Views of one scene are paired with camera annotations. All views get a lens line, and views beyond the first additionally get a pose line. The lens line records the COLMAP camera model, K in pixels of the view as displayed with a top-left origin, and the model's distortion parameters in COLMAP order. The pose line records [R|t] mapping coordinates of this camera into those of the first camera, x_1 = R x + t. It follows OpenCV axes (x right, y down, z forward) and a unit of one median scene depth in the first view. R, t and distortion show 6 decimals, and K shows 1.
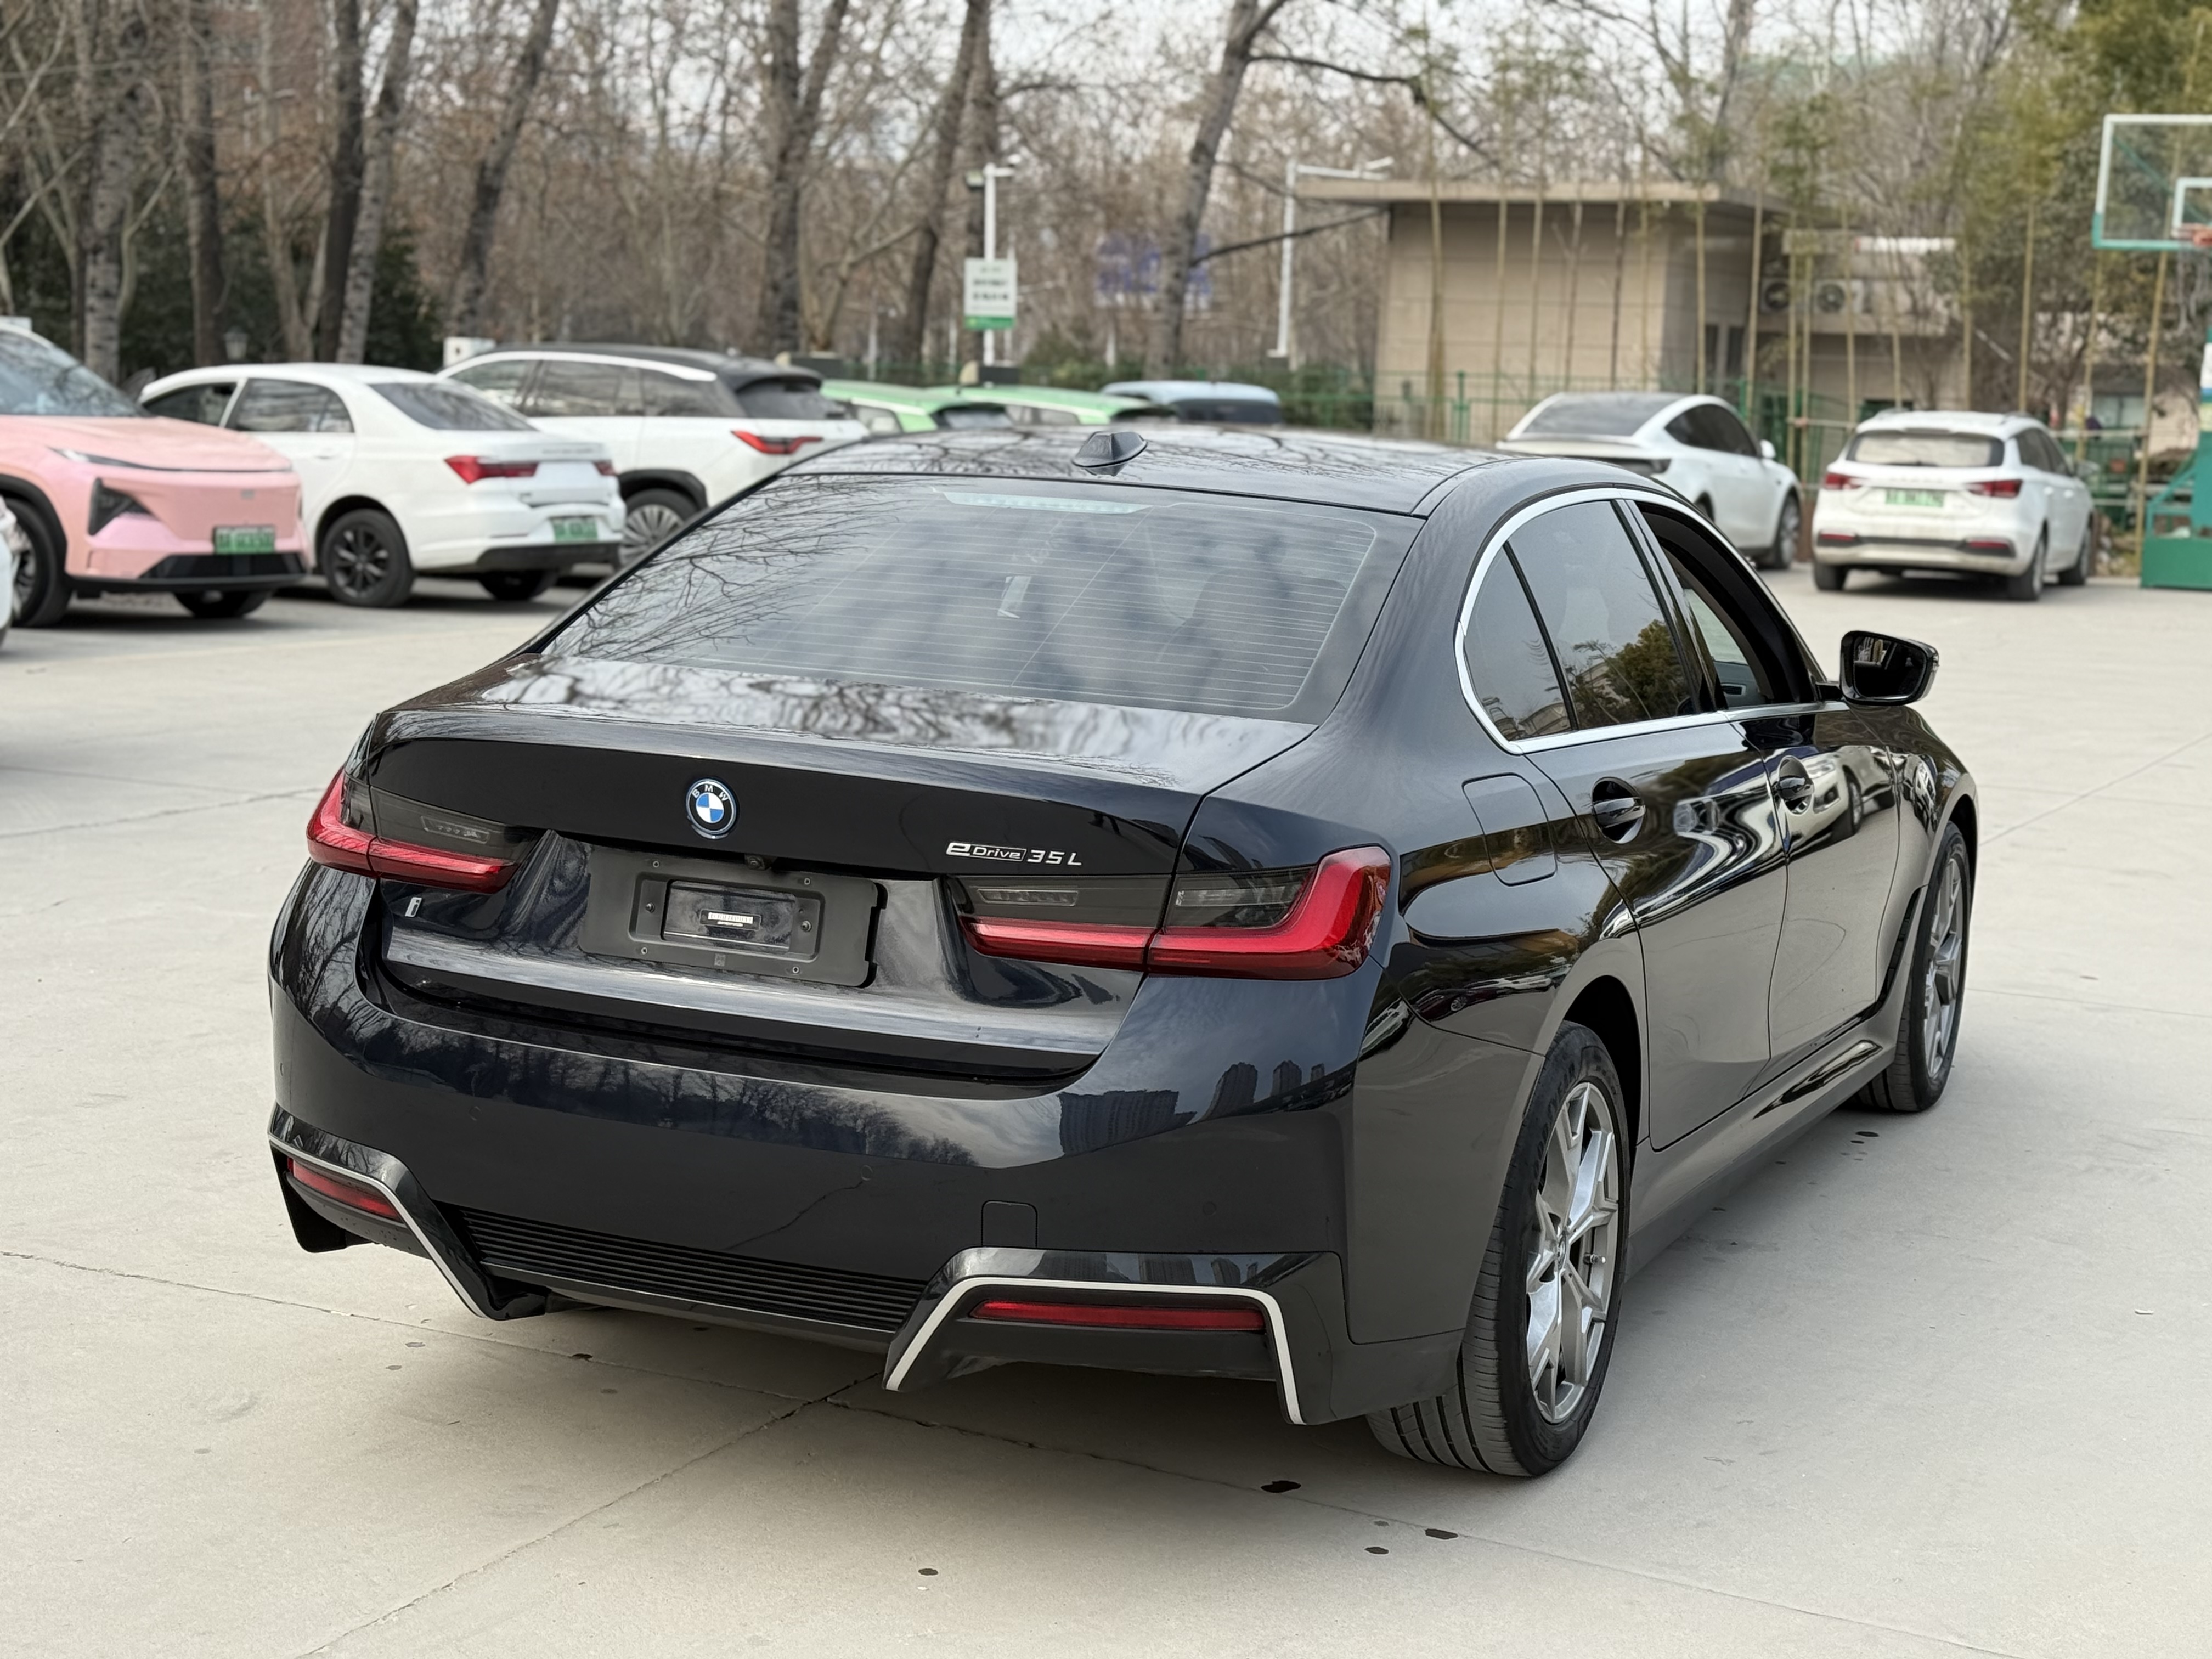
lens RADIAL K [[3375.0, 0, 1104.1], [0, 3375.0, 836.7], [0, 0, 1]] dist [0.120146, 0.000000]
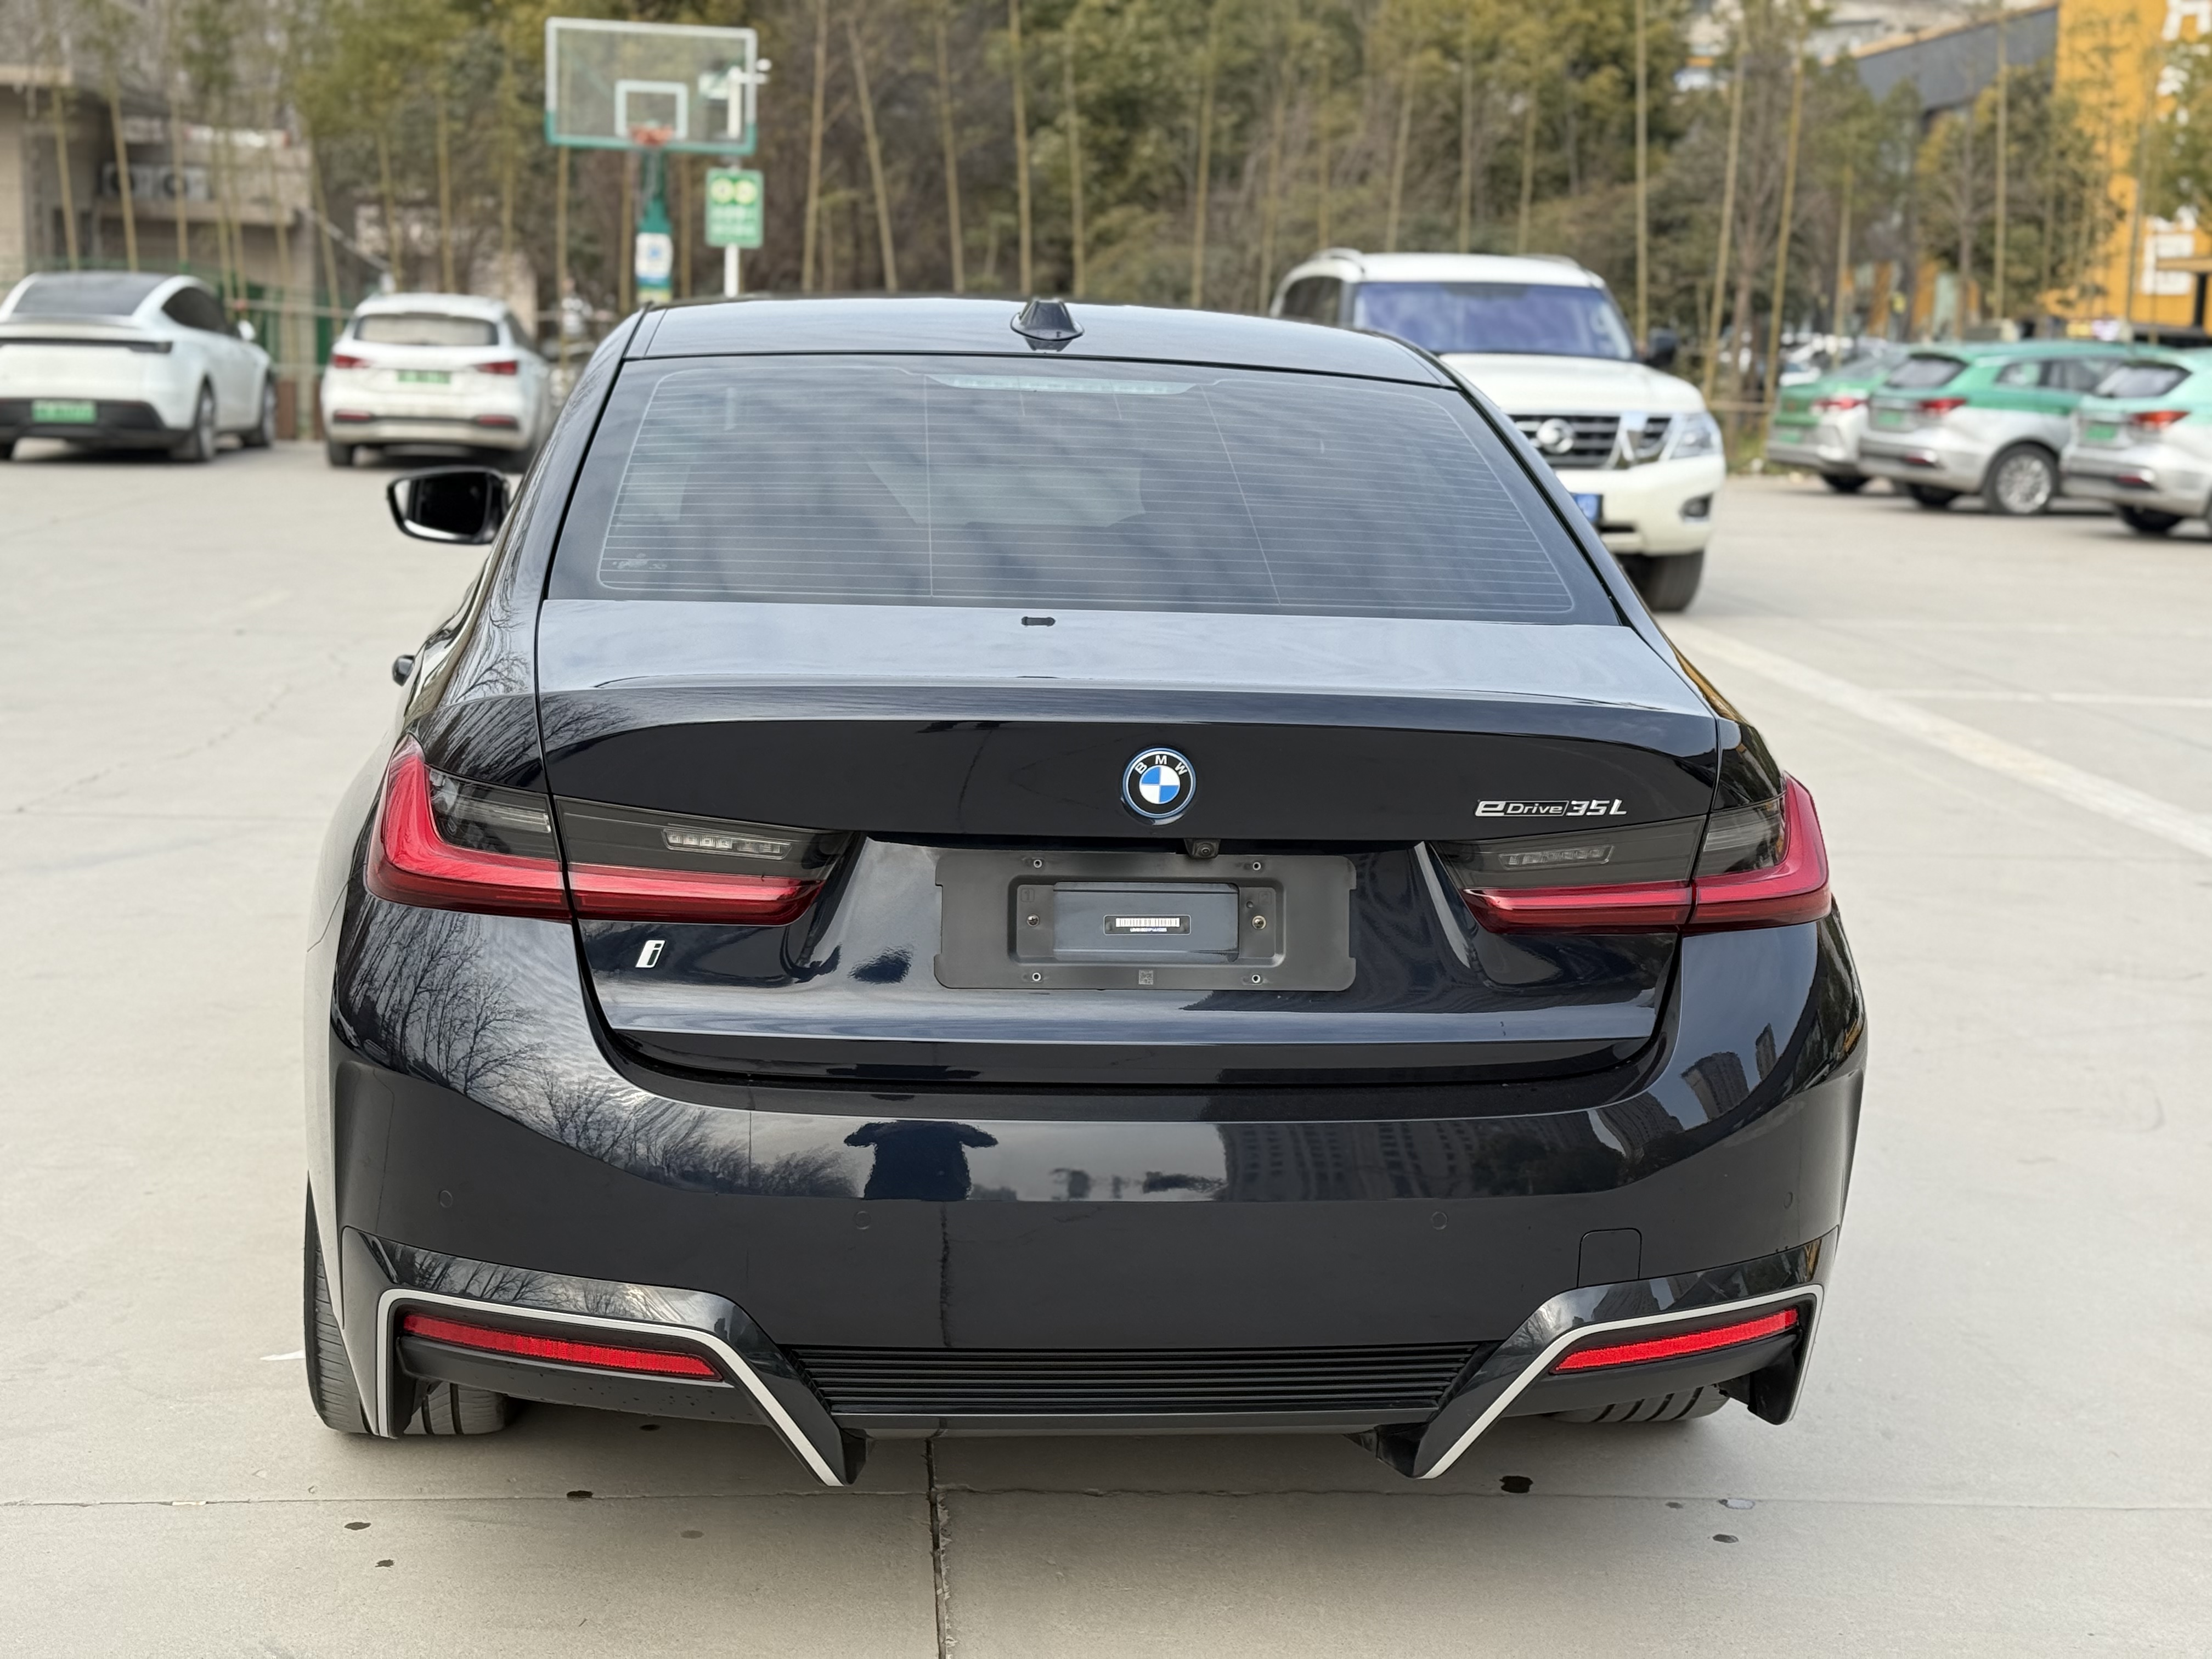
lens RADIAL K [[3062.3, 0, 1105.9], [0, 3062.3, 824.9], [0, 0, 1]] dist [0.088122, 0.000000]
pose [[0.854372, -0.095497, 0.510811, -0.082553], [0.072584, 0.995264, 0.064664, -0.007741], [-0.514567, -0.018170, 0.857257, 0.069027]]
